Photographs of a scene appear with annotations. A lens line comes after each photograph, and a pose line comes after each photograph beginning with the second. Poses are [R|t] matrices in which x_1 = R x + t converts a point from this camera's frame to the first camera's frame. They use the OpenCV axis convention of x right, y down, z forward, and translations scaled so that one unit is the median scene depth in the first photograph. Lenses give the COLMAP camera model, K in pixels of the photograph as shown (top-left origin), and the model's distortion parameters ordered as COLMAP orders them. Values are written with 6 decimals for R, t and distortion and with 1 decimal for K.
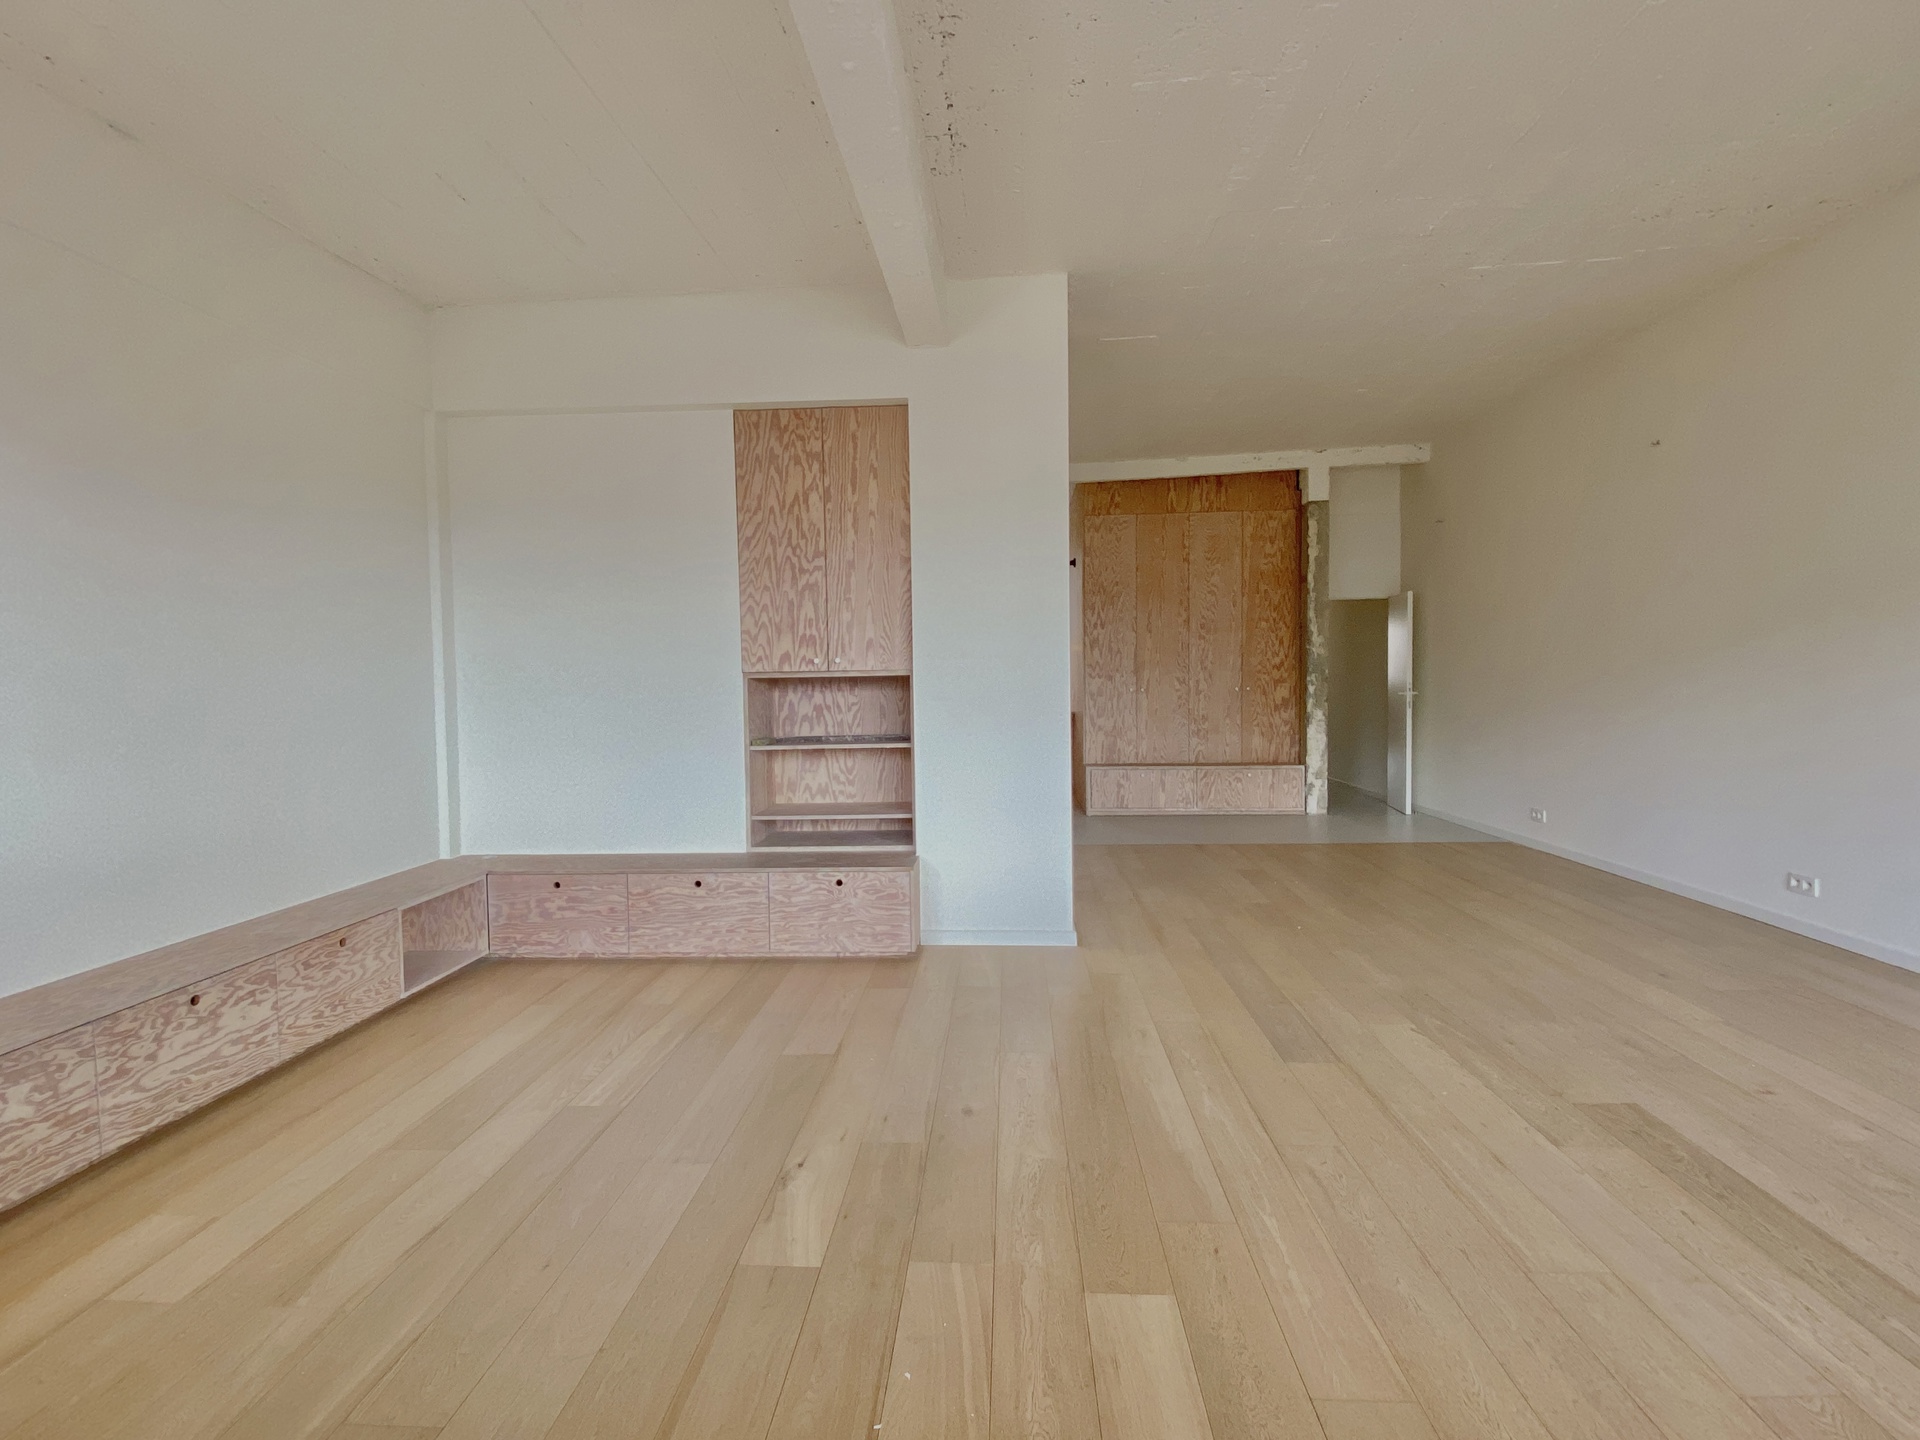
lens RADIAL K [[939.3, 0, 950.0], [0, 939.3, 726.9], [0, 0, 1]] dist [0.034169, -0.033219]
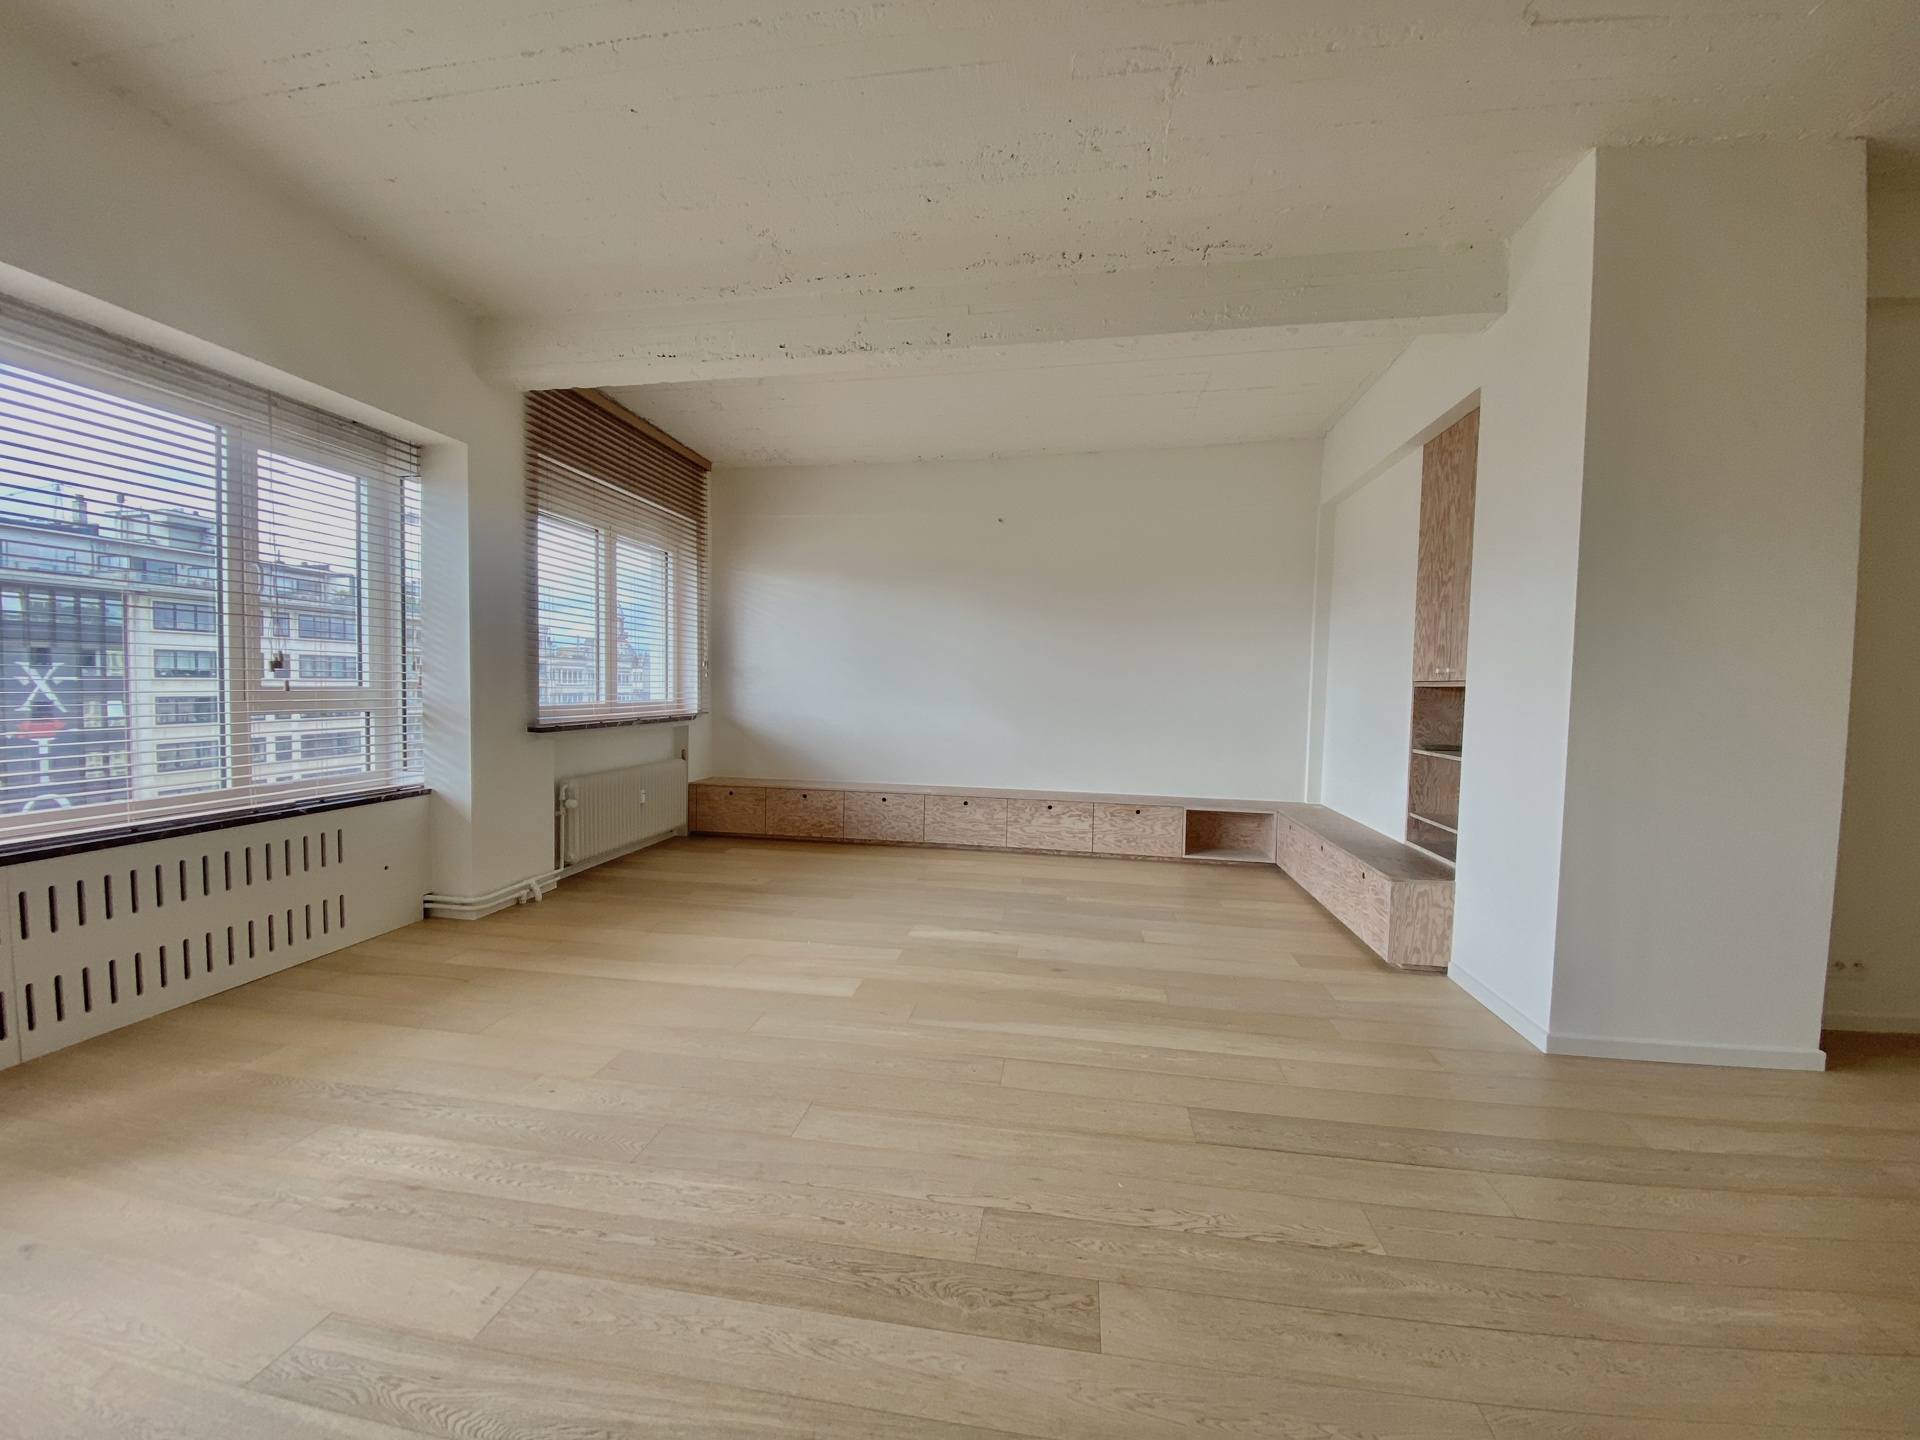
lens RADIAL K [[778.9, 0, 953.9], [0, 778.9, 716.6], [0, 0, 1]] dist [0.027763, -0.023567]
pose [[-0.098303, 0.058959, -0.993408, 0.709426], [-0.069145, 0.995426, 0.065921, -0.037531], [0.992751, 0.075170, -0.093777, 0.523656]]
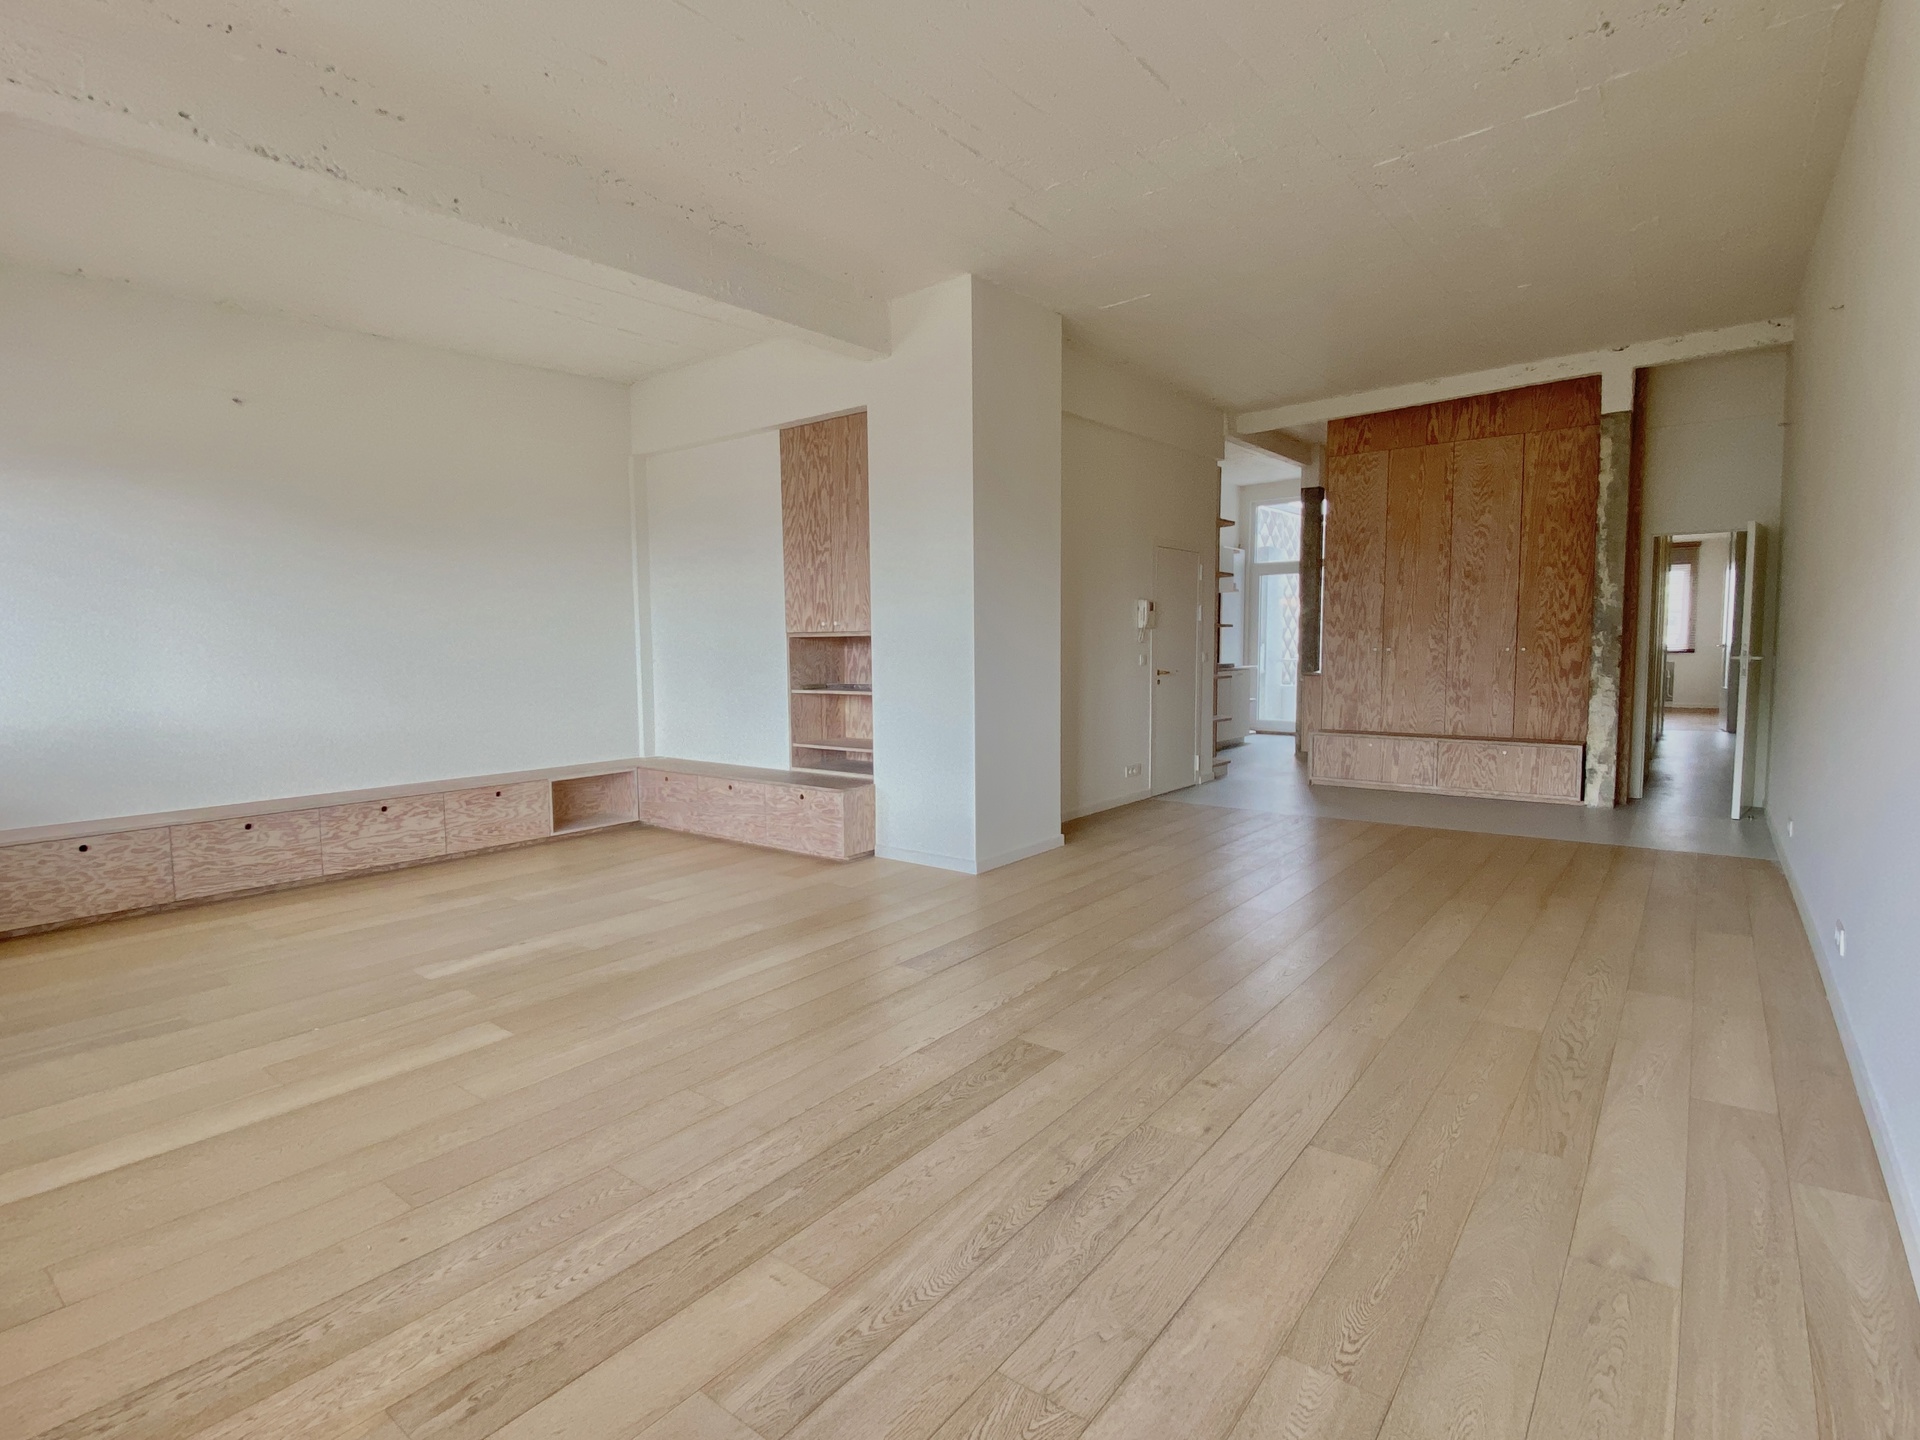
lens RADIAL K [[948.6, 0, 960.0], [0, 948.6, 720.0], [0, 0, 1]] dist [0.039364, -0.043780]
pose [[0.825726, 0.053892, -0.561491, 0.683293], [-0.030755, 0.998246, 0.050585, -0.010410], [0.563232, -0.024501, 0.825935, 0.043804]]
